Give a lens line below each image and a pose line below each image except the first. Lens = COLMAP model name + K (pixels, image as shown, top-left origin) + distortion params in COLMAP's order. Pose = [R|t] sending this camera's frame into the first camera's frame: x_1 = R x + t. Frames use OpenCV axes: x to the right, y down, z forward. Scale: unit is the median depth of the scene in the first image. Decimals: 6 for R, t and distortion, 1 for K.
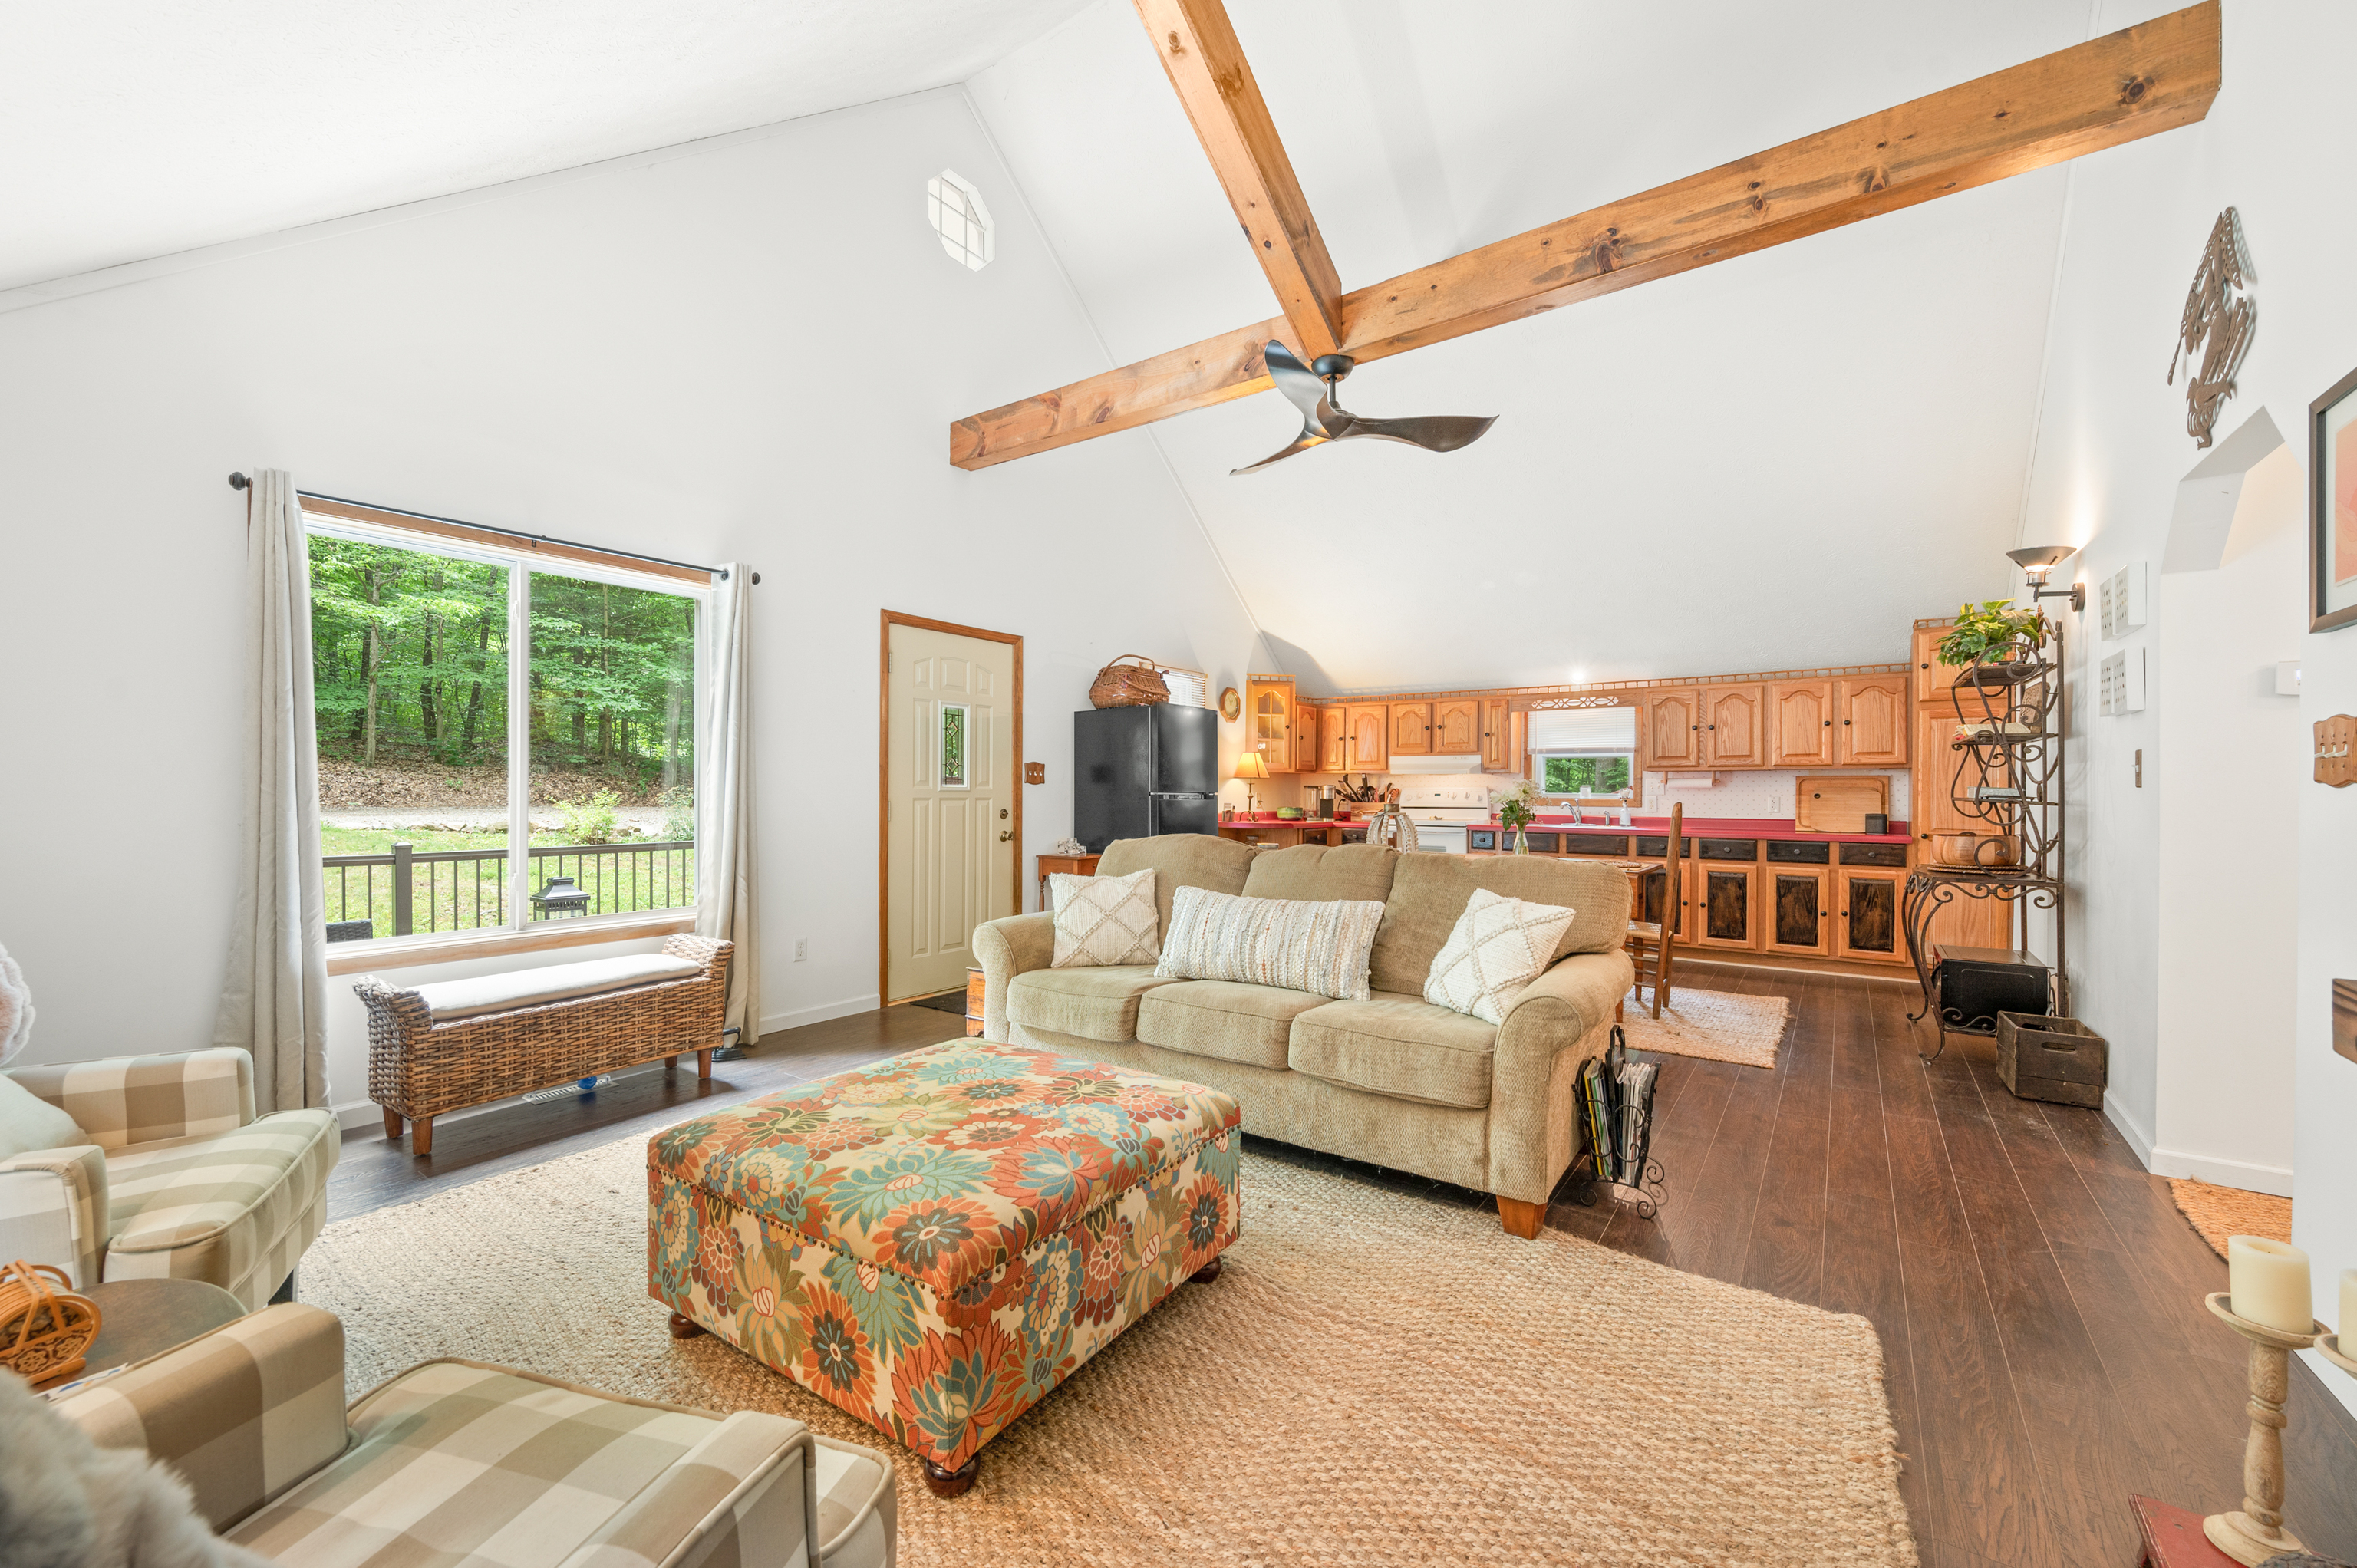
lens RADIAL K [[944.0, 0, 1170.3], [0, 944.0, 791.3], [0, 0, 1]] dist [-0.002084, -0.000354]
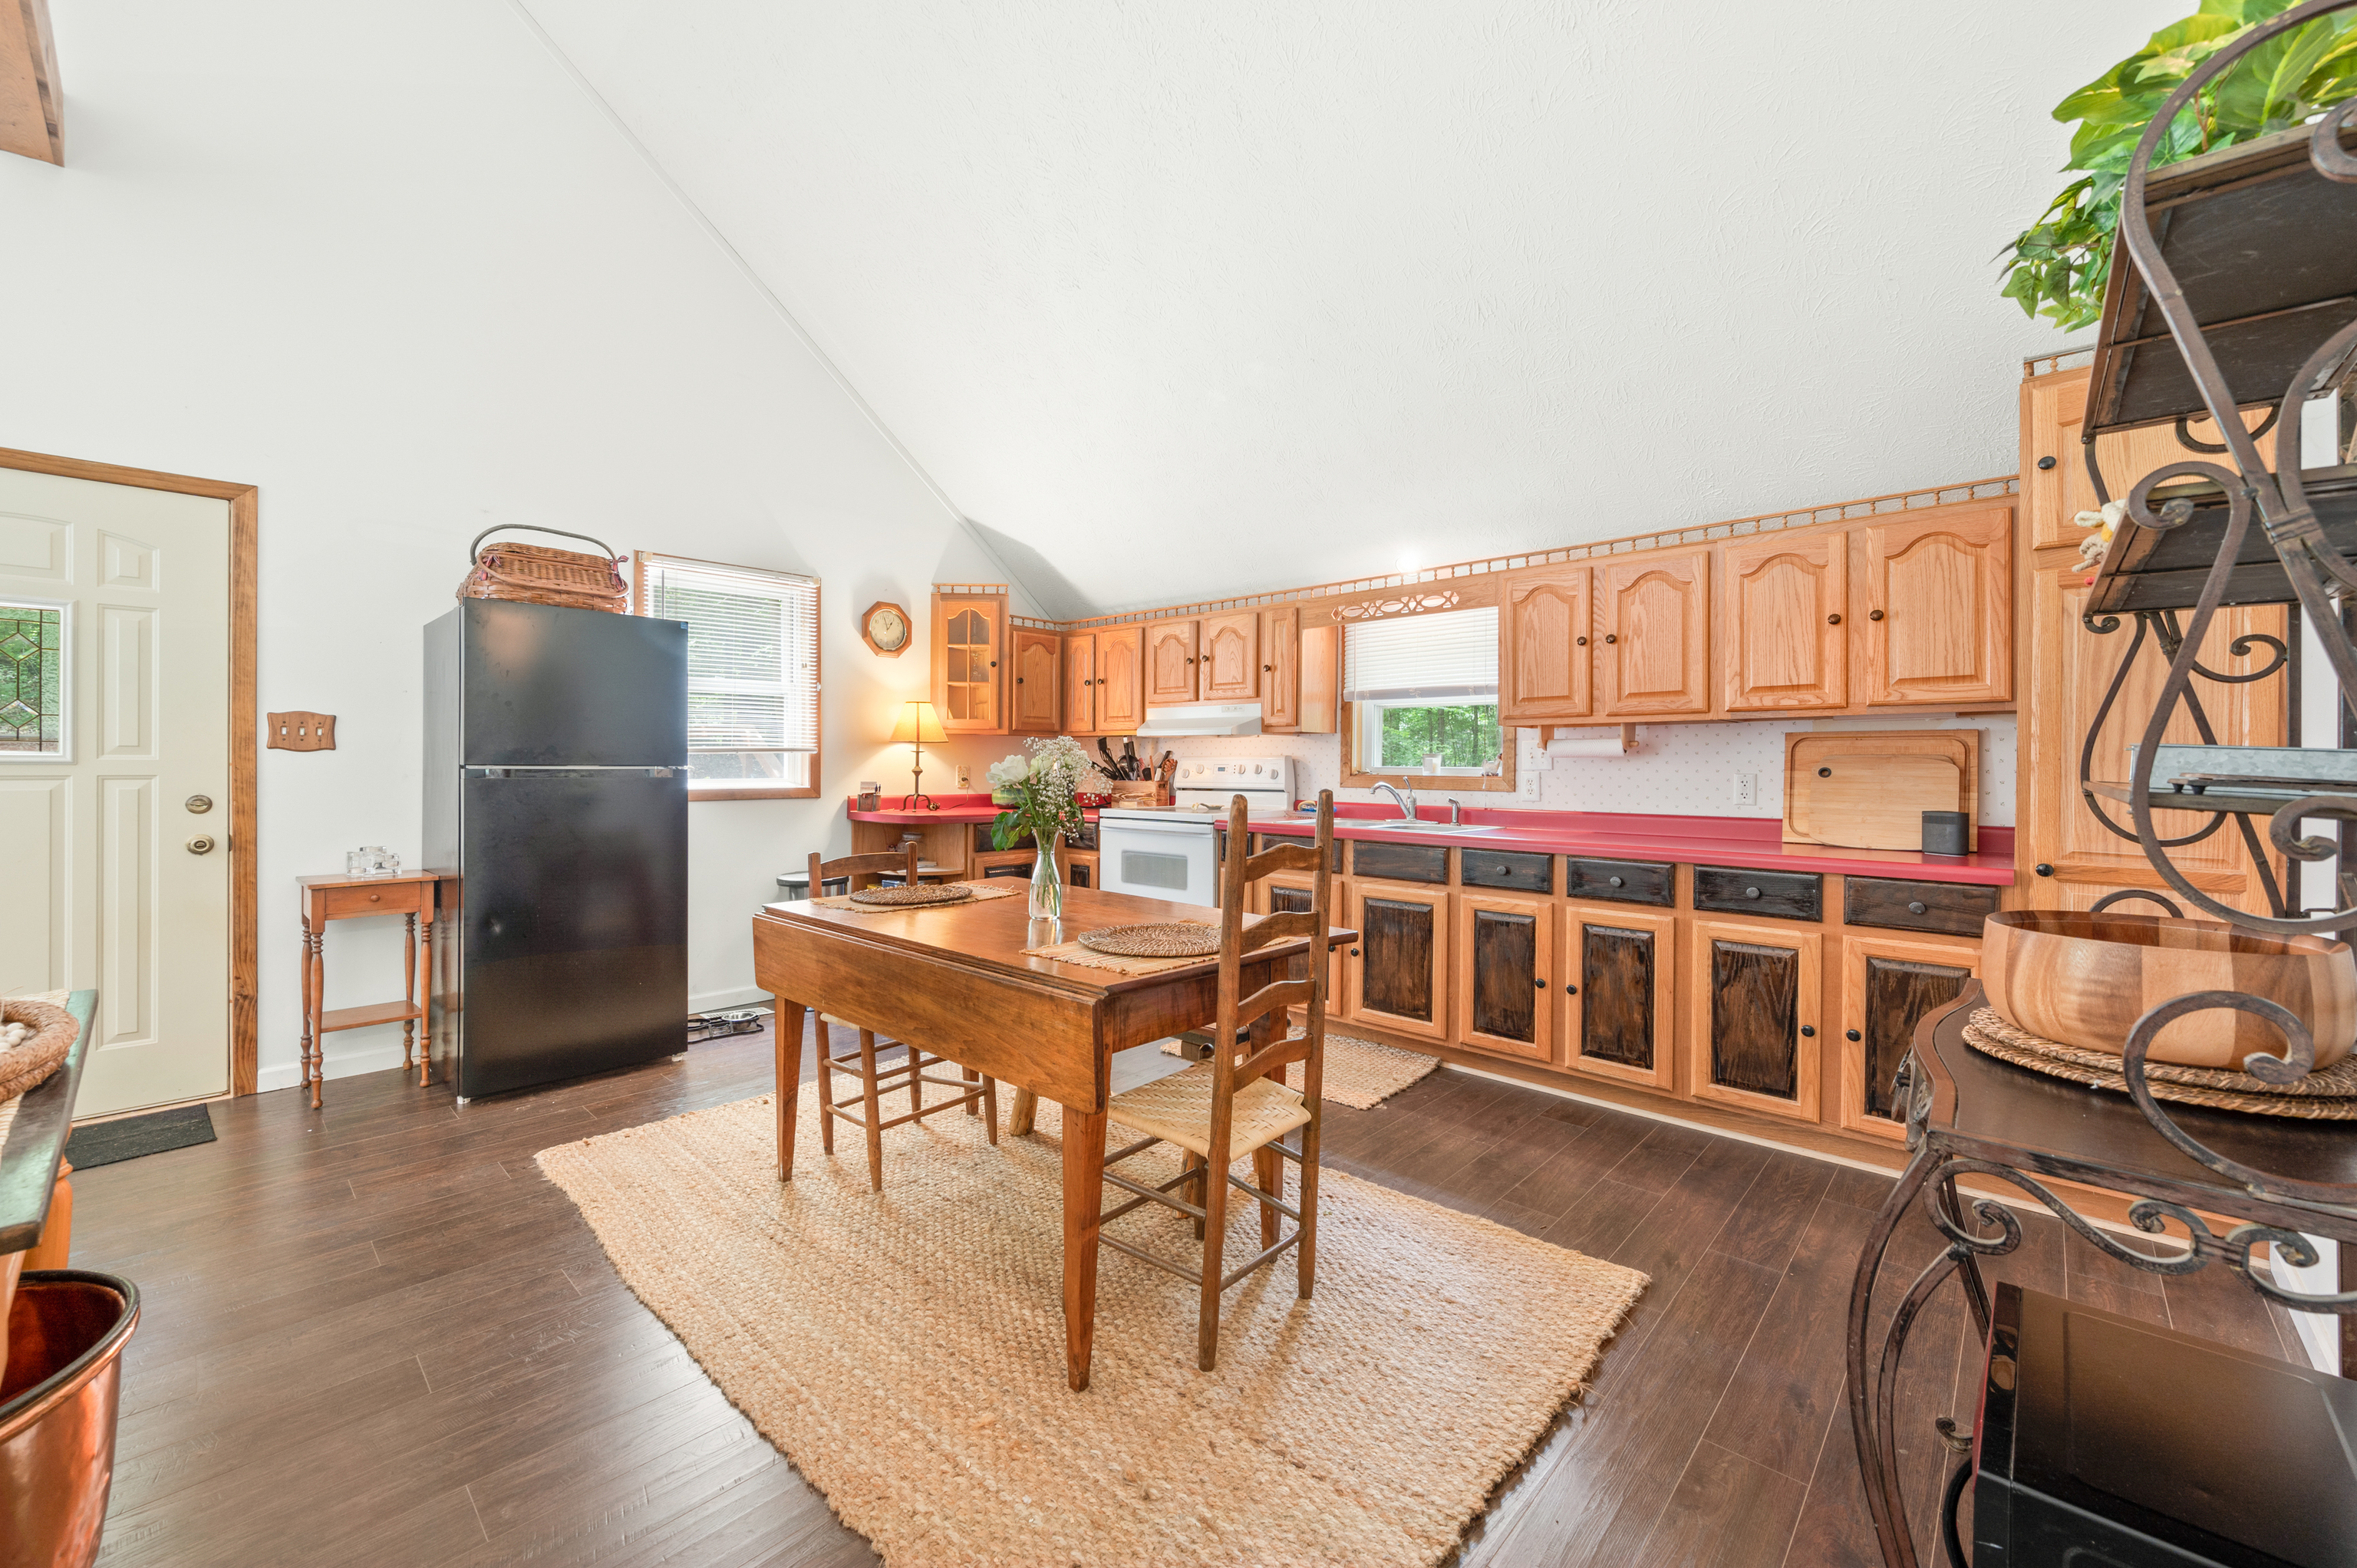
lens RADIAL K [[944.0, 0, 1173.0], [0, 944.0, 770.2], [0, 0, 1]] dist [-0.002084, -0.000354]
pose [[0.991367, 0.000680, -0.131114, 0.422301], [0.000282, 0.999973, 0.007318, -0.000002], [0.131115, -0.007292, 0.991340, 0.479008]]
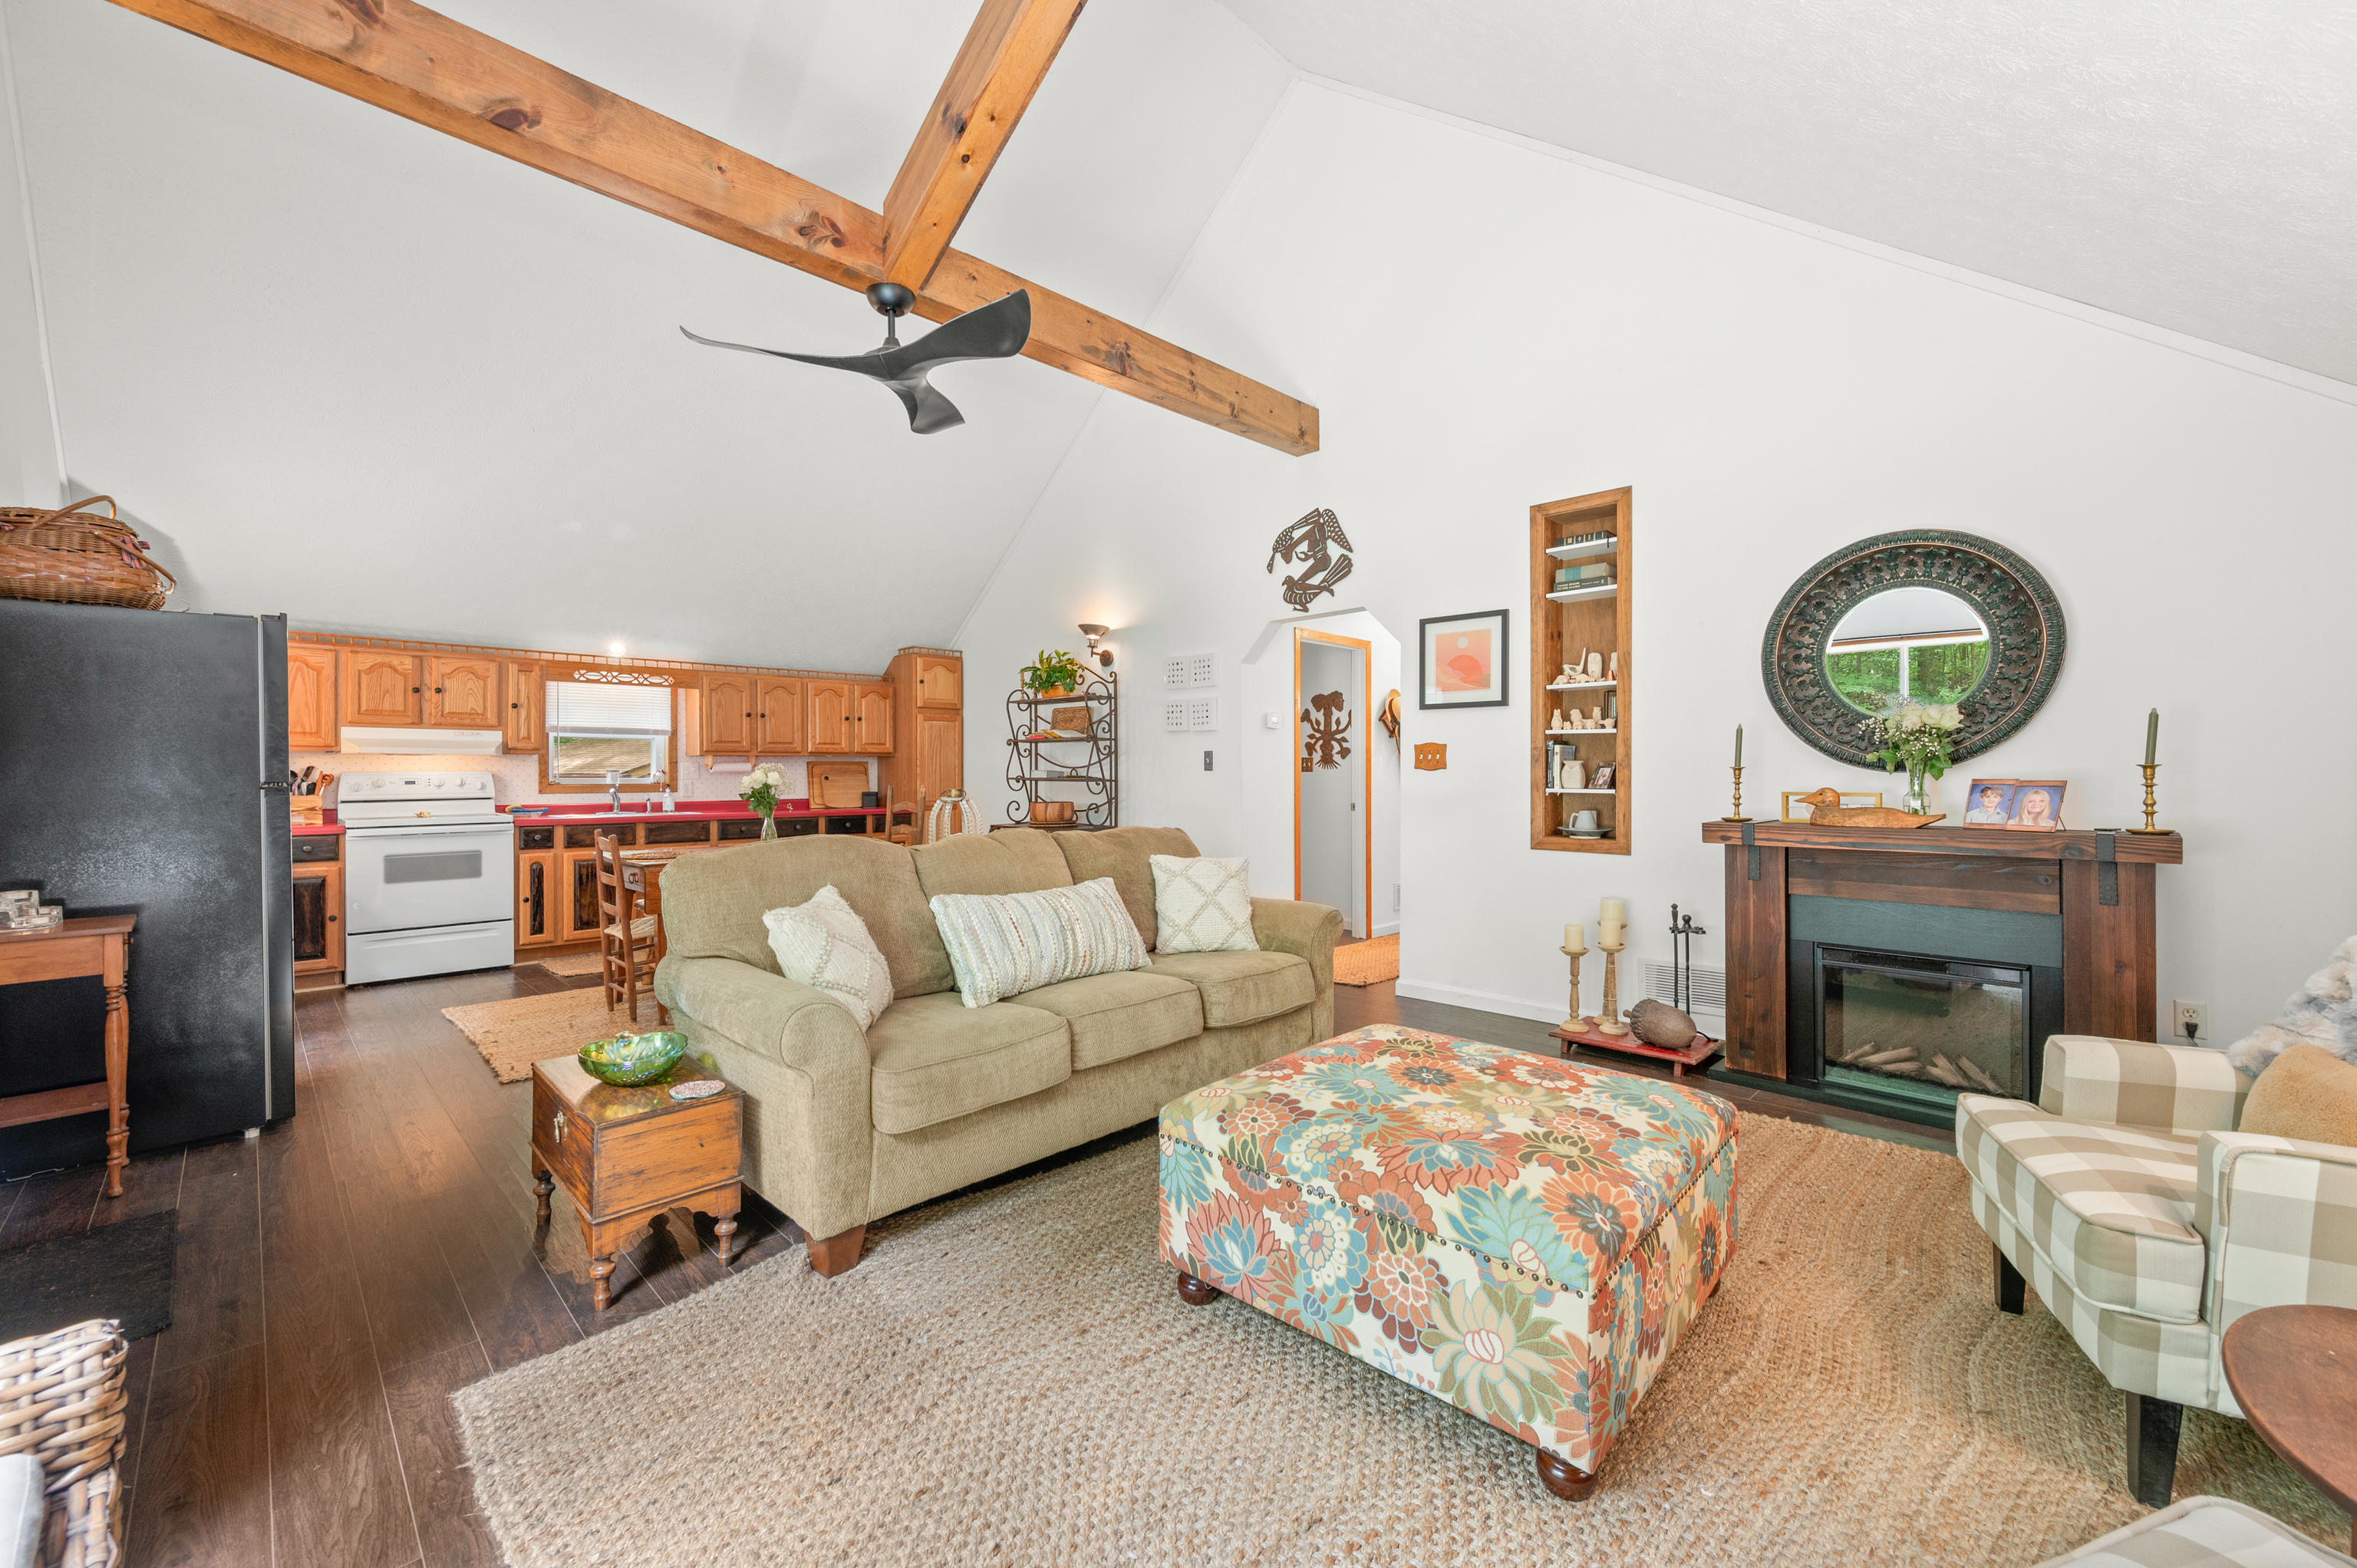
lens RADIAL K [[944.0, 0, 1167.2], [0, 944.0, 766.5], [0, 0, 1]] dist [-0.002084, -0.000354]
pose [[0.158249, 0.003662, 0.987392, -0.431360], [0.005508, 0.999974, -0.004591, -0.002373], [-0.987384, 0.006166, 0.158225, 0.393388]]
